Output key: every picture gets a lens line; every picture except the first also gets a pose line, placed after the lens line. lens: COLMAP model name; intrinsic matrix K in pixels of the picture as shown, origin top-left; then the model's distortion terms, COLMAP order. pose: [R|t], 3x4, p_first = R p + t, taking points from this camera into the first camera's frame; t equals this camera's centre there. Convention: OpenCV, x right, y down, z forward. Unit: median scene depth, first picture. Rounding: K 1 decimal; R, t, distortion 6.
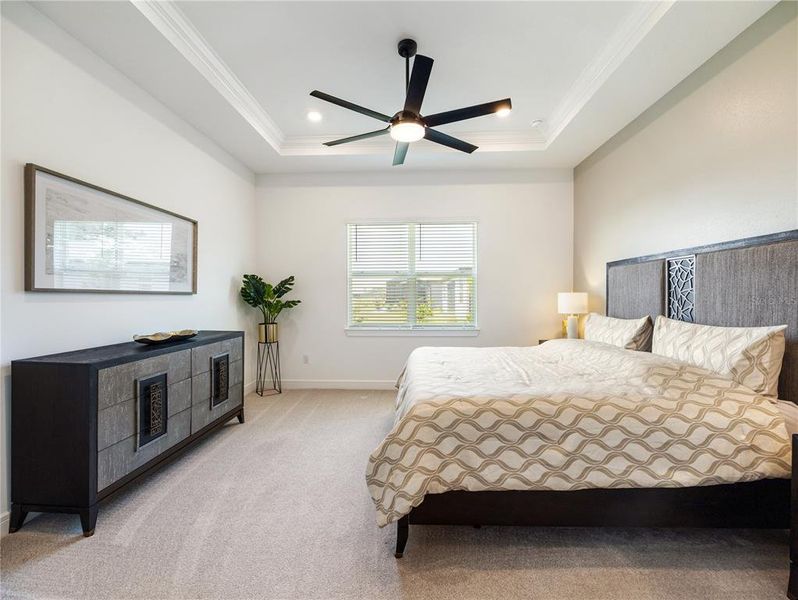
lens RADIAL K [[348.0, 0, 400.6], [0, 348.0, 297.3], [0, 0, 1]] dist [-0.000339, -0.000022]
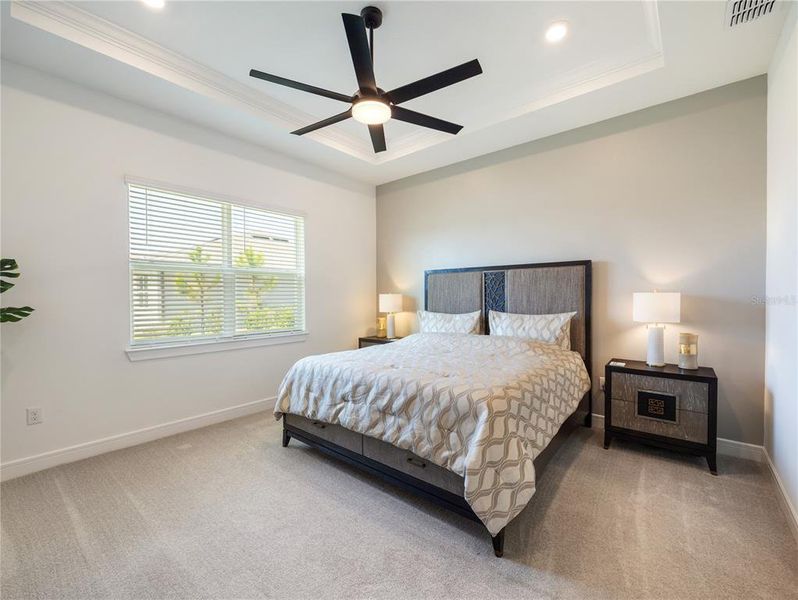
lens RADIAL K [[348.0, 0, 401.0], [0, 348.0, 298.4], [0, 0, 1]] dist [-0.000339, -0.000022]
pose [[0.599993, -0.005798, 0.799984, -0.570075], [0.006457, 0.999976, 0.002404, -0.001418], [-0.799979, 0.003723, 0.600016, 0.361712]]
